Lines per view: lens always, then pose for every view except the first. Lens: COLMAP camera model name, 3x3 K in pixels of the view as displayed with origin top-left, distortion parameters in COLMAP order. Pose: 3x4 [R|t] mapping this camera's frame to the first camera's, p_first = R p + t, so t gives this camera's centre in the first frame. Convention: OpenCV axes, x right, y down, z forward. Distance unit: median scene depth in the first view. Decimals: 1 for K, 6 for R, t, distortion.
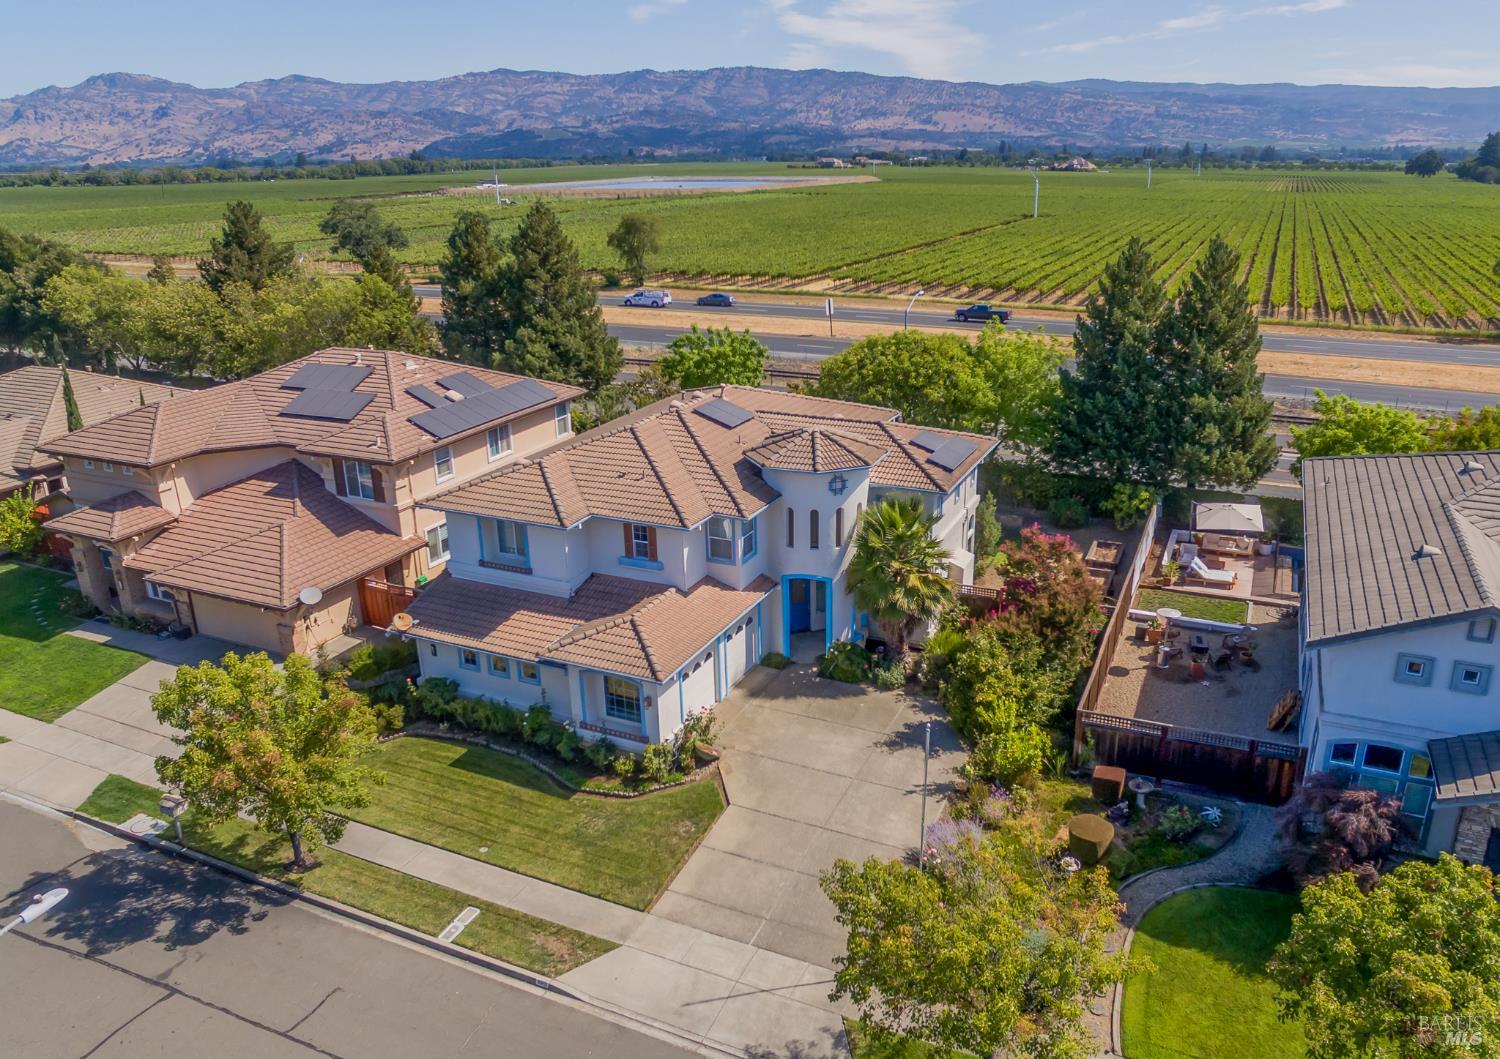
lens RADIAL K [[1106.5, 0, 772.4], [0, 1106.5, 531.4], [0, 0, 1]] dist [-0.110296, 0.111384]
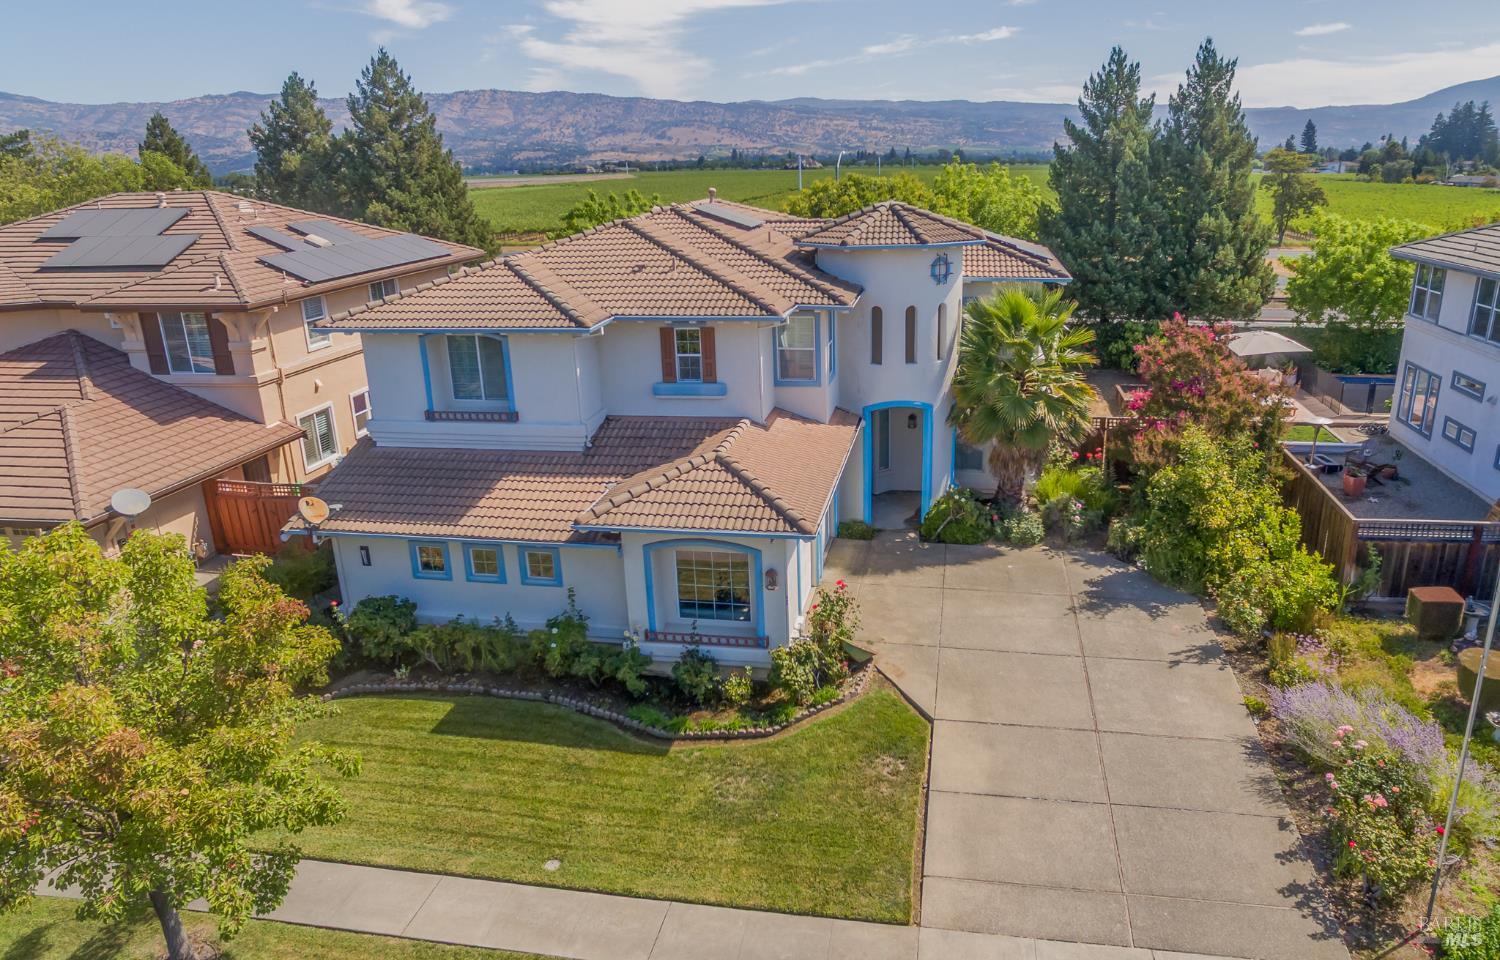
lens RADIAL K [[998.7, 0, 788.0], [0, 998.7, 480.1], [0, 0, 1]] dist [-0.101485, 0.094453]
pose [[0.967082, -0.088034, 0.238752, -0.205744], [0.095107, 0.995300, -0.018245, 0.097971], [-0.236023, 0.040351, 0.970909, 0.398392]]
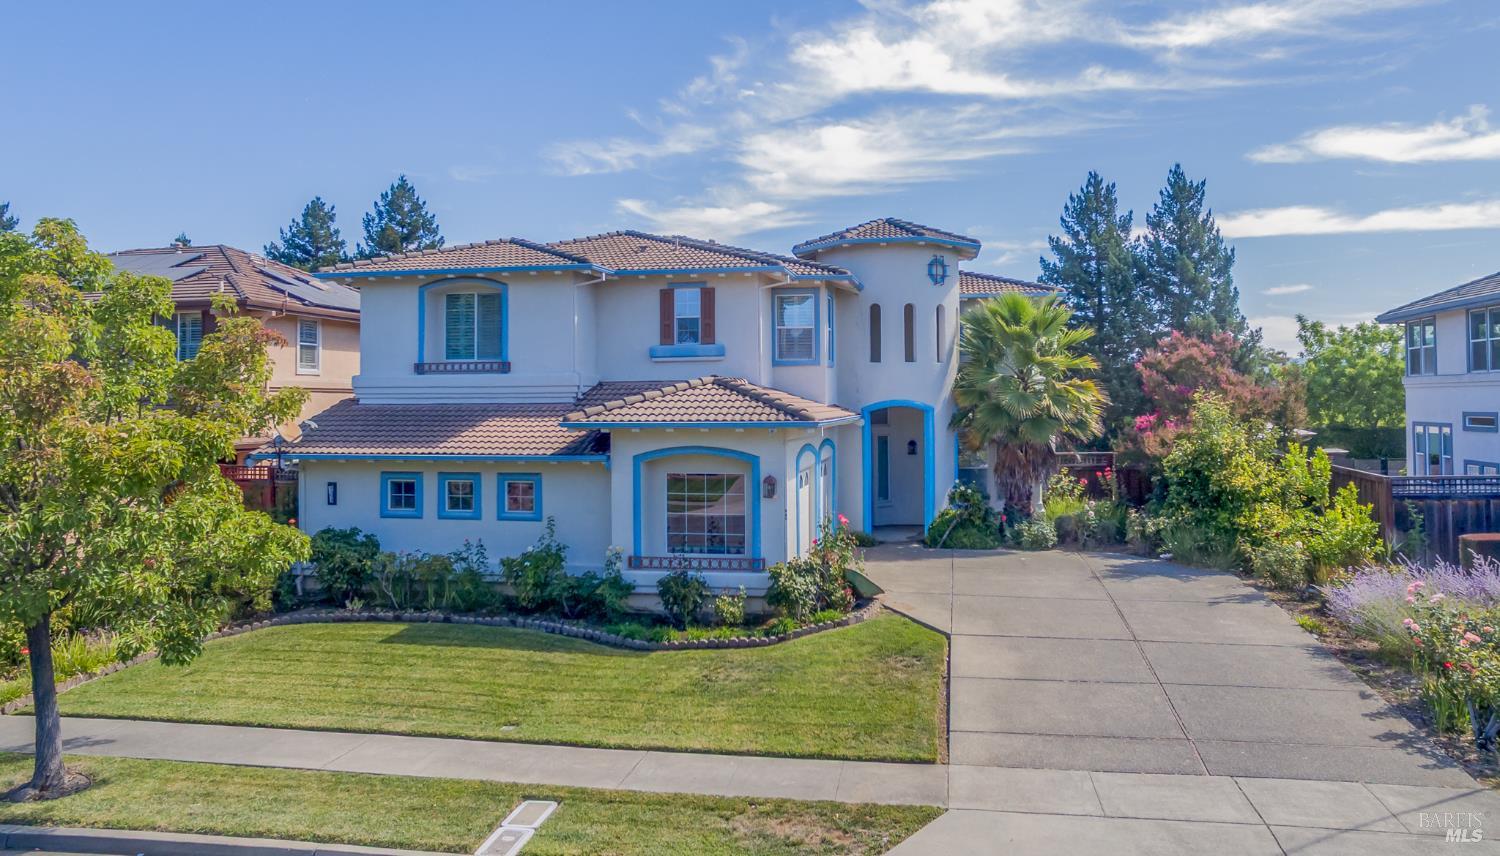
lens RADIAL K [[1032.4, 0, 776.5], [0, 1032.4, 375.0], [0, 0, 1]] dist [-0.105170, 0.100522]
pose [[0.966816, 0.014927, 0.255038, -0.218757], [0.079163, 0.931651, -0.354625, 0.257638], [-0.242900, 0.363047, 0.899554, 0.436014]]
